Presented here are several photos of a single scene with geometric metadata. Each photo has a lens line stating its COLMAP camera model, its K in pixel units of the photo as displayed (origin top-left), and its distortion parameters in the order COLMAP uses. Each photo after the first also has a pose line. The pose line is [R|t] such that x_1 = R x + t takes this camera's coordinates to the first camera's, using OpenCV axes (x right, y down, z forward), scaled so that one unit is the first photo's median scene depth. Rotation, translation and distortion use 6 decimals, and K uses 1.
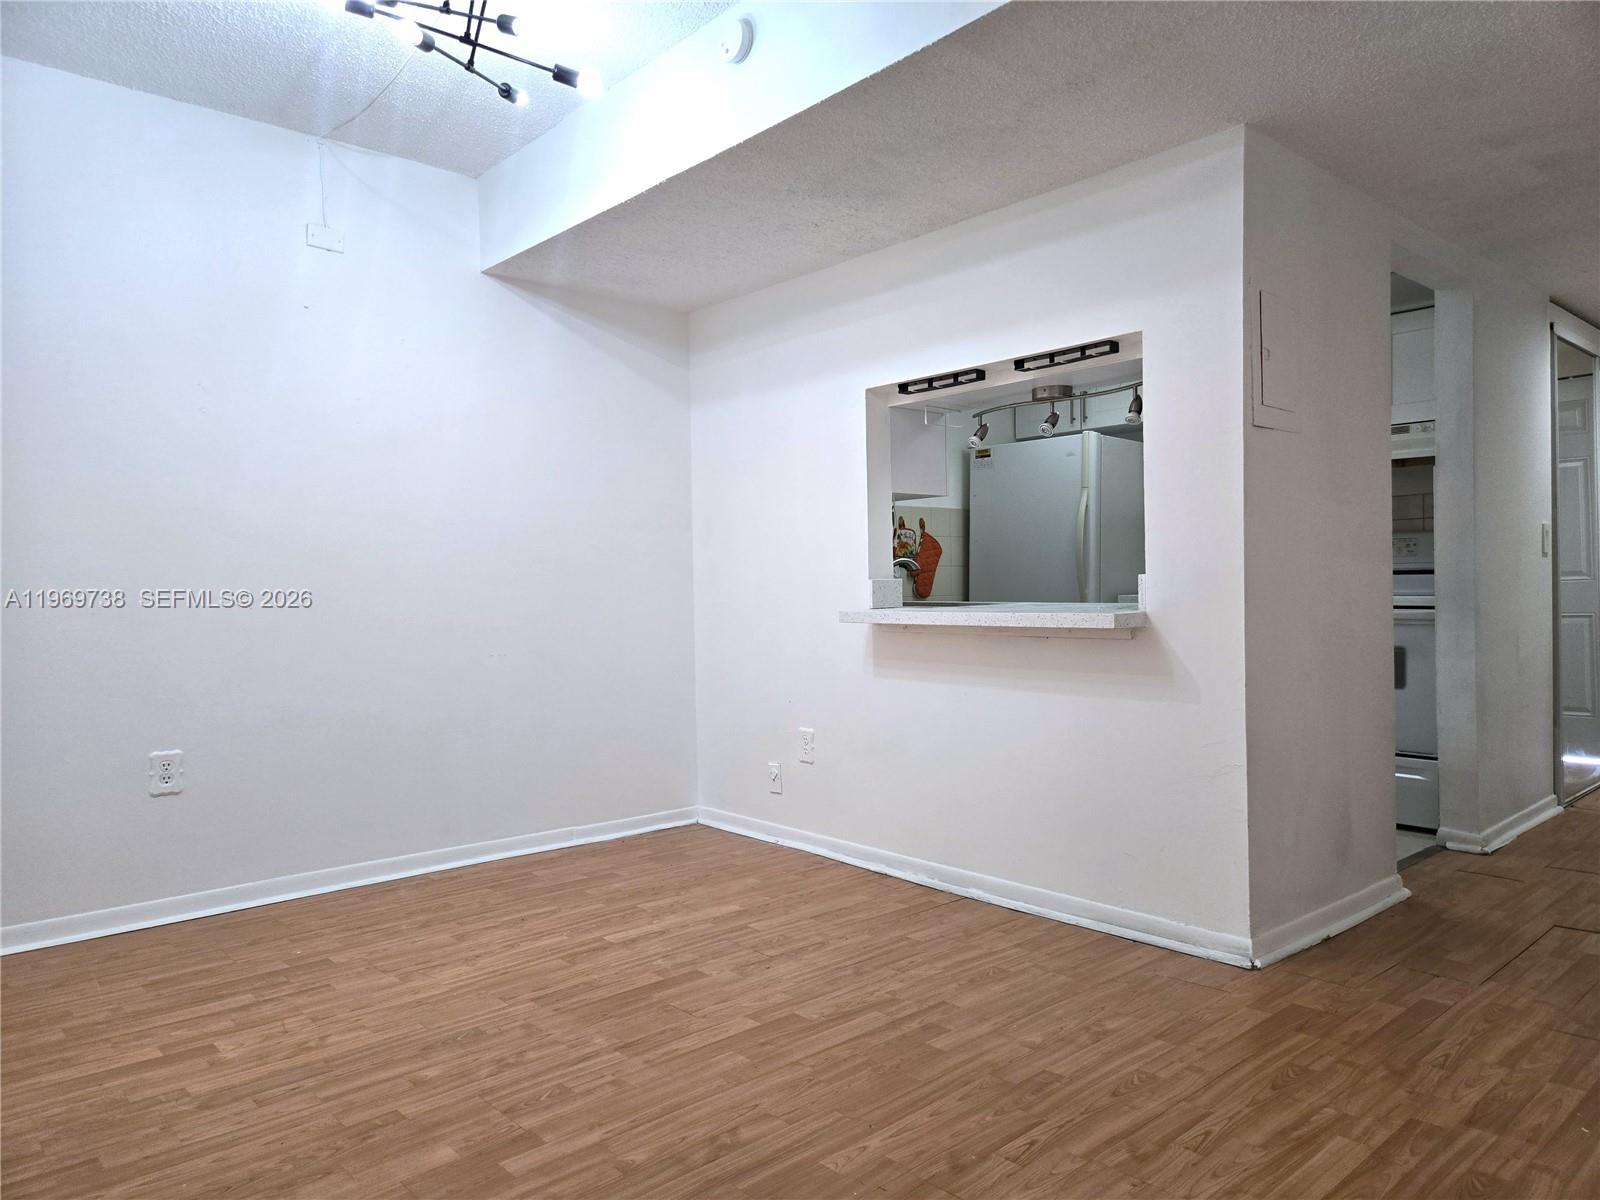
lens RADIAL K [[1085.0, 0, 788.4], [0, 1085.0, 598.8], [0, 0, 1]] dist [0.007009, -0.001659]
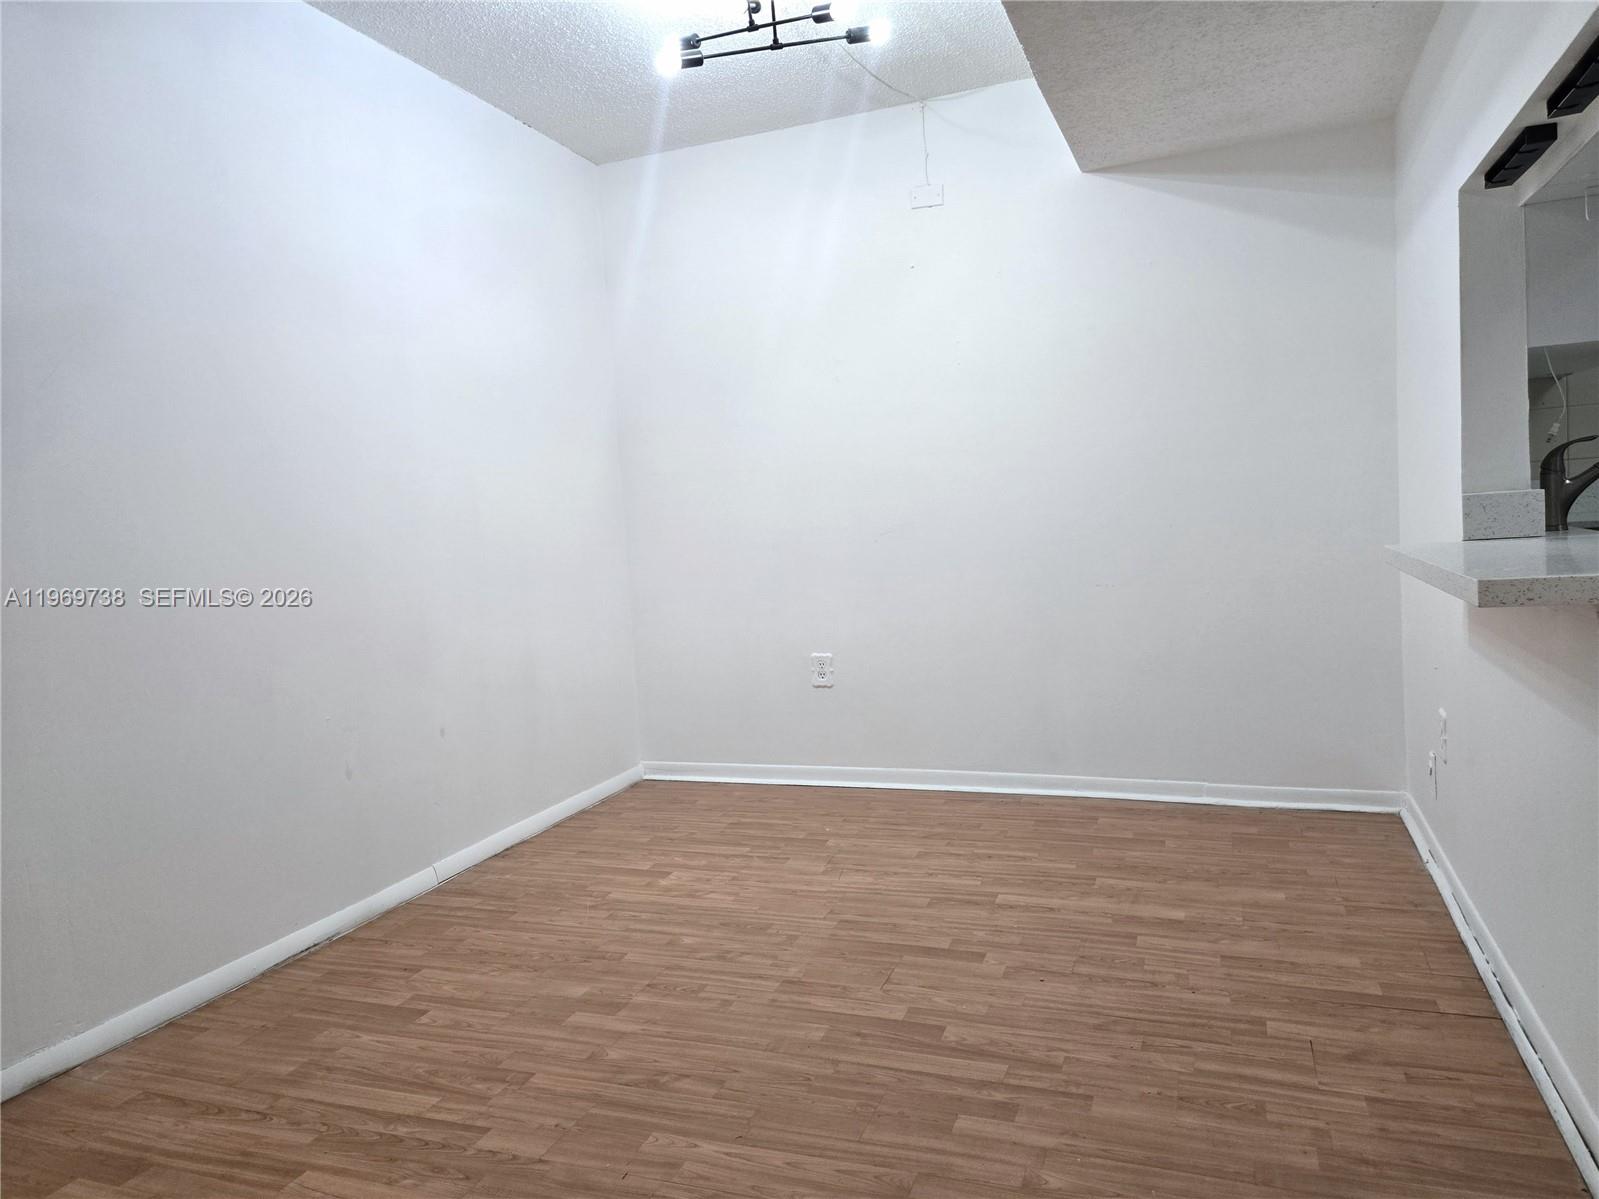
lens RADIAL K [[1084.3, 0, 791.2], [0, 1084.3, 604.8], [0, 0, 1]] dist [0.007009, -0.001659]
pose [[0.478522, 0.071846, -0.875131, 0.622829], [0.028513, 0.994850, 0.097266, -0.050647], [0.877612, -0.071497, 0.474009, 0.428476]]
